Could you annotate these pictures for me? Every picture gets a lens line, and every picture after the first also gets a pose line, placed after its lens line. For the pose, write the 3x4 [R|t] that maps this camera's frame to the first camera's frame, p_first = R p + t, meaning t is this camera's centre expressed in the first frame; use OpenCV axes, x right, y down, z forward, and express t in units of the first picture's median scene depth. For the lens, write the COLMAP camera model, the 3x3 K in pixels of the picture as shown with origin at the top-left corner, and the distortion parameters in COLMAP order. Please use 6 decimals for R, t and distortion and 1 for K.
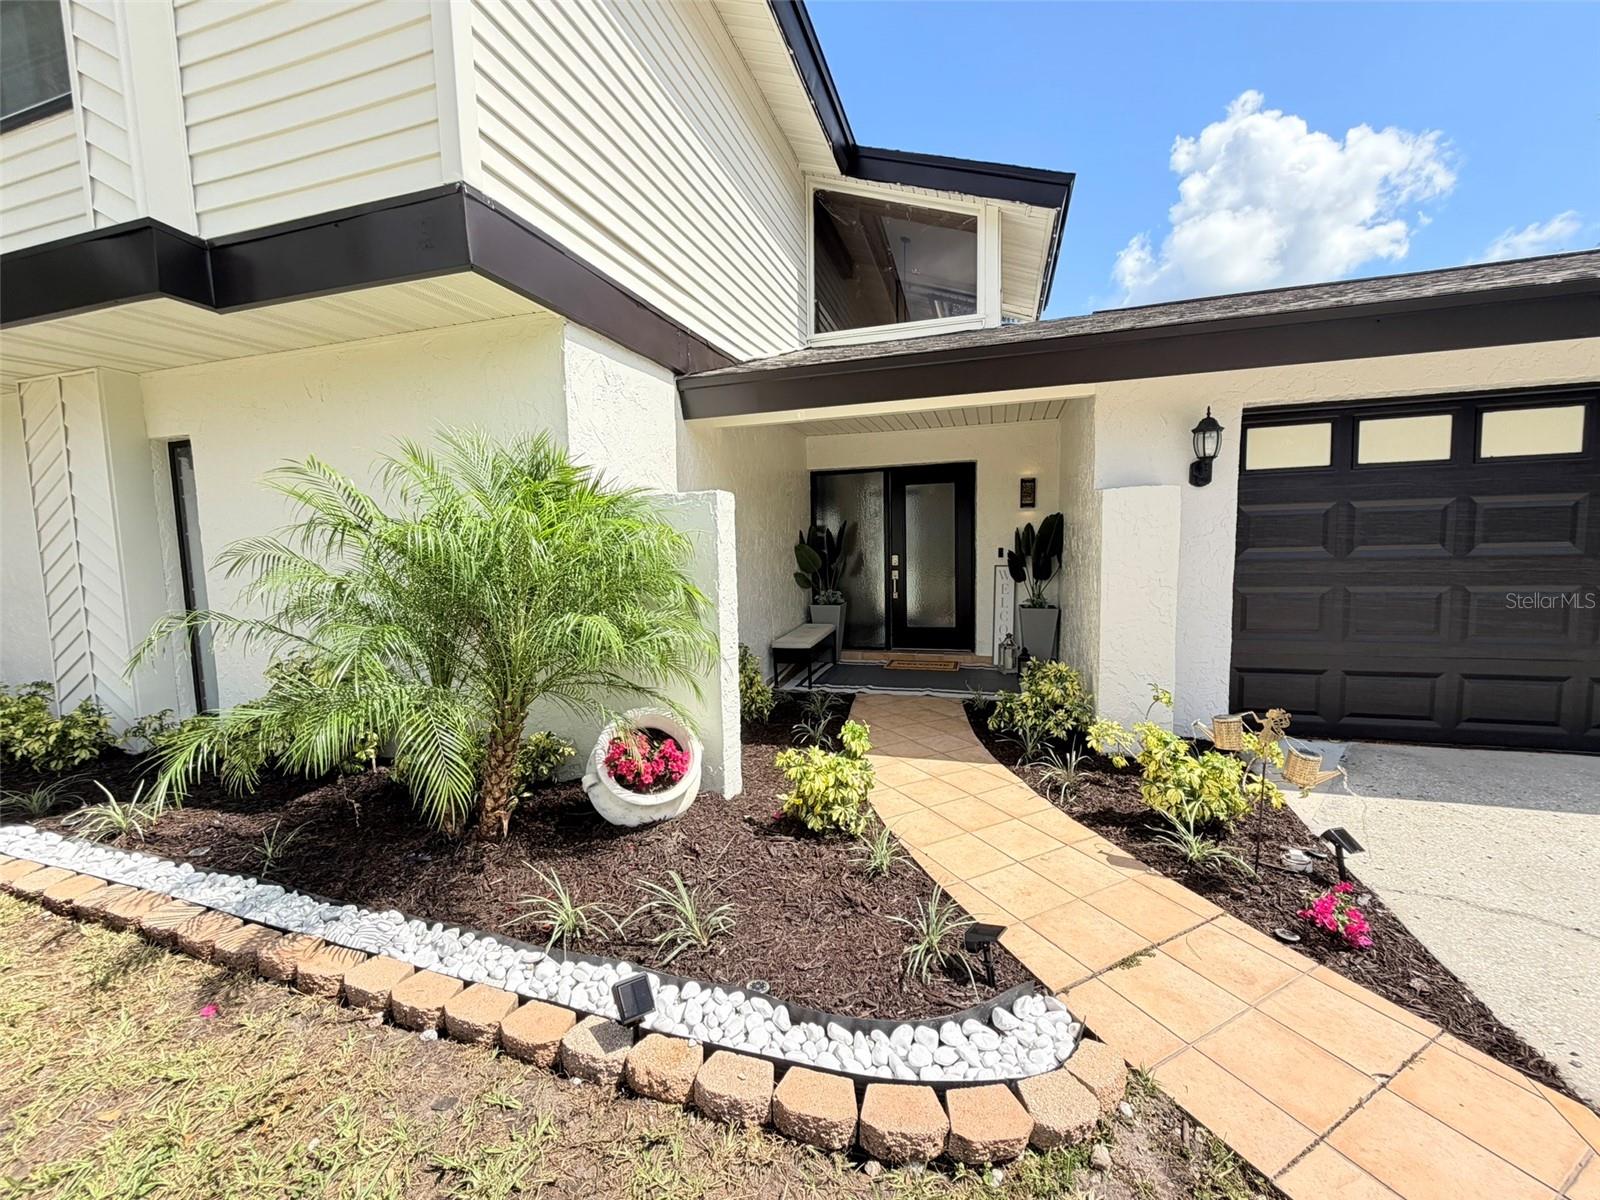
lens RADIAL K [[644.1, 0, 800.0], [0, 644.1, 600.0], [0, 0, 1]] dist [0.011944, -0.000021]
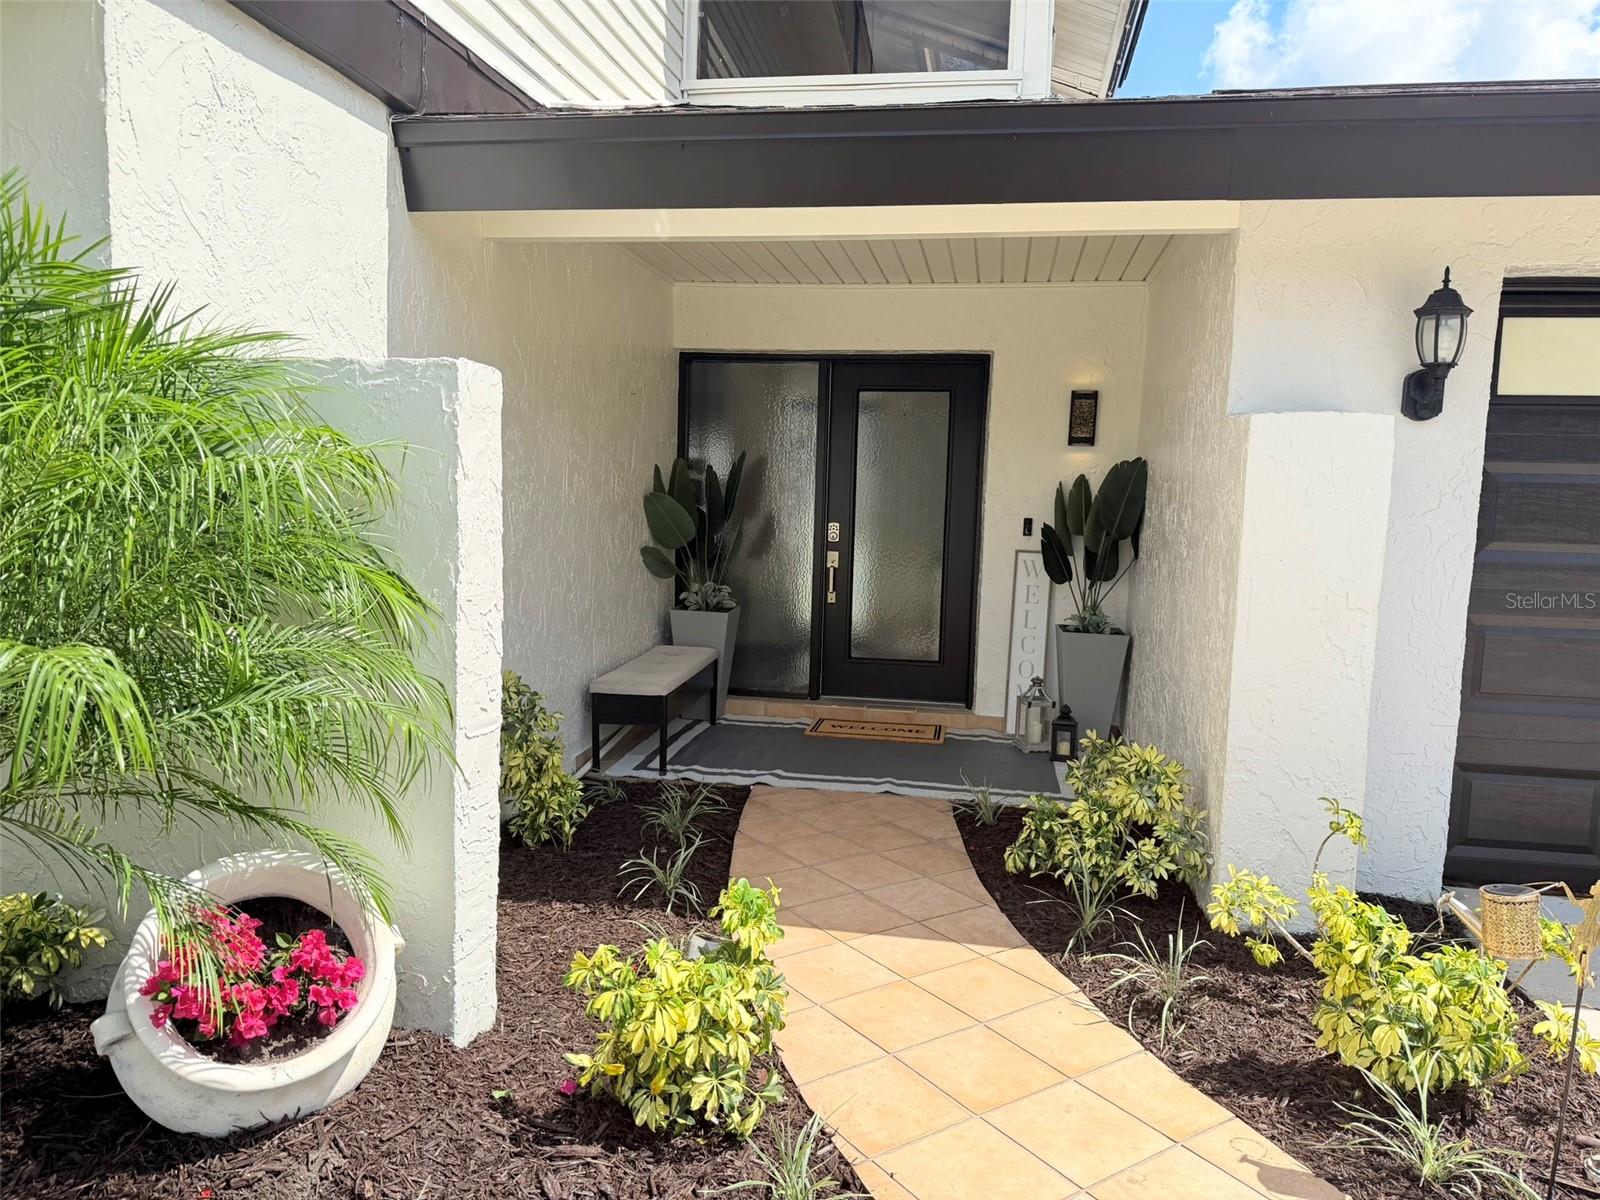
lens RADIAL K [[1111.0, 0, 800.0], [0, 1111.0, 600.0], [0, 0, 1]] dist [0.115309, -0.139860]
pose [[0.991028, 0.039530, 0.127678, 0.008291], [-0.040430, 0.999172, 0.004464, -0.013871], [-0.127396, -0.009586, 0.991806, 0.156079]]
